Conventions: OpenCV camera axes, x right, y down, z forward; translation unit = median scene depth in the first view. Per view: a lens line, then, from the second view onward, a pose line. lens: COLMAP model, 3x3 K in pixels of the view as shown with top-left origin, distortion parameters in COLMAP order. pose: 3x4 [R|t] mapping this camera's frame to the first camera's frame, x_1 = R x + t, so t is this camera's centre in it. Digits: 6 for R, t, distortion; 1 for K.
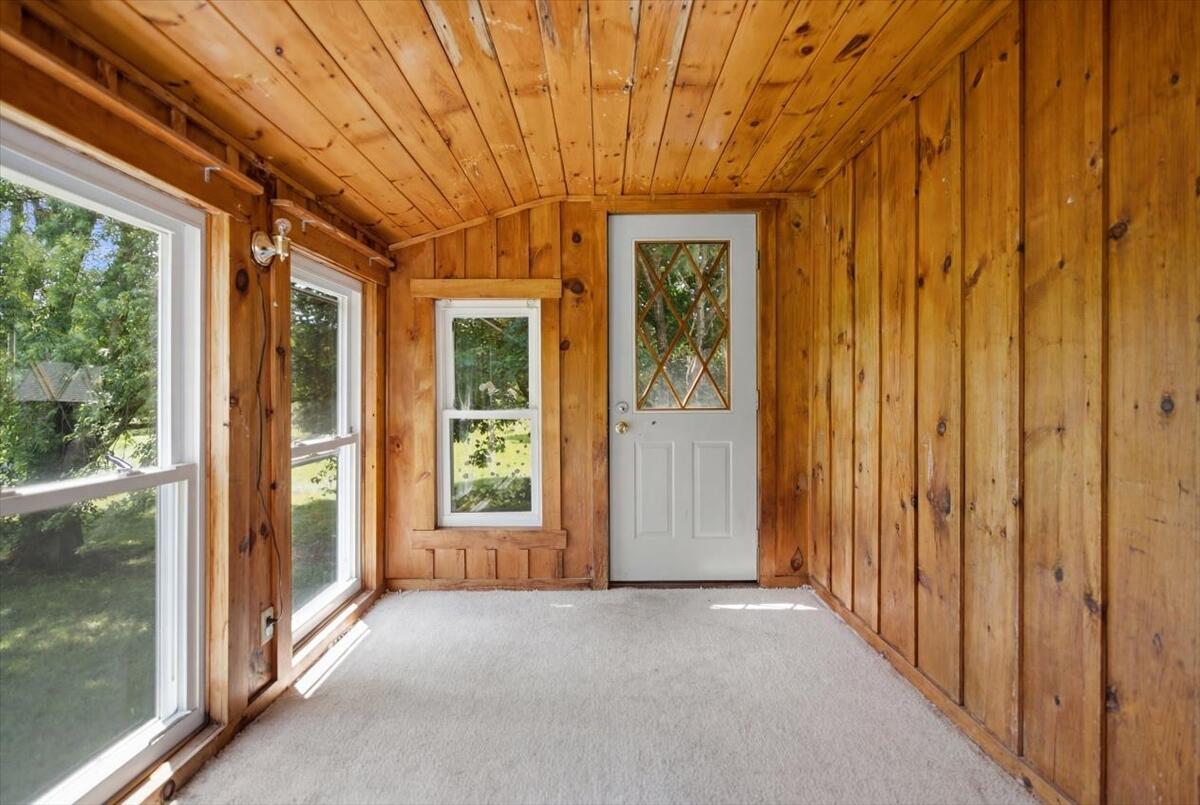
lens RADIAL K [[569.0, 0, 600.0], [0, 569.0, 402.5], [0, 0, 1]] dist [0.001858, 0.000135]
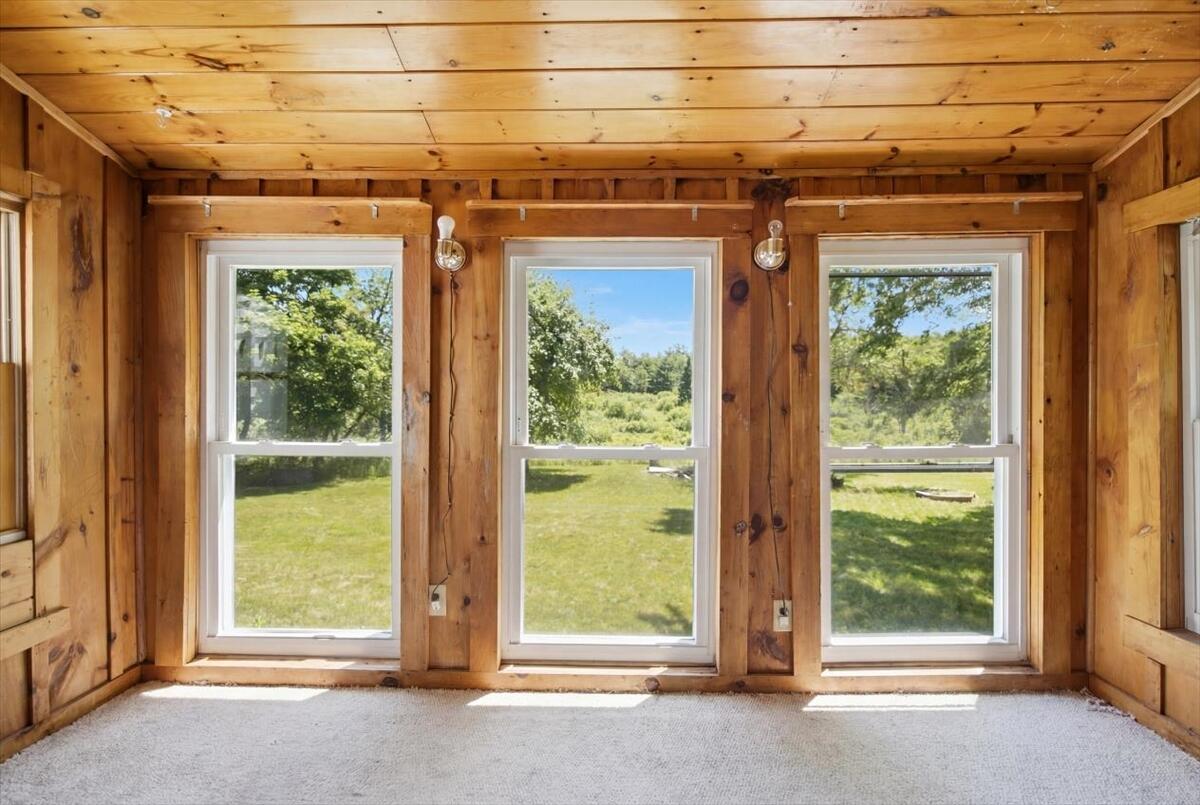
lens RADIAL K [[569.0, 0, 600.0], [0, 569.0, 402.5], [0, 0, 1]] dist [0.001858, 0.000135]
pose [[-0.022617, -0.003984, -0.999736, 0.447748], [-0.015917, 0.999867, -0.003624, 0.013512], [0.999618, 0.015831, -0.022677, 0.672744]]
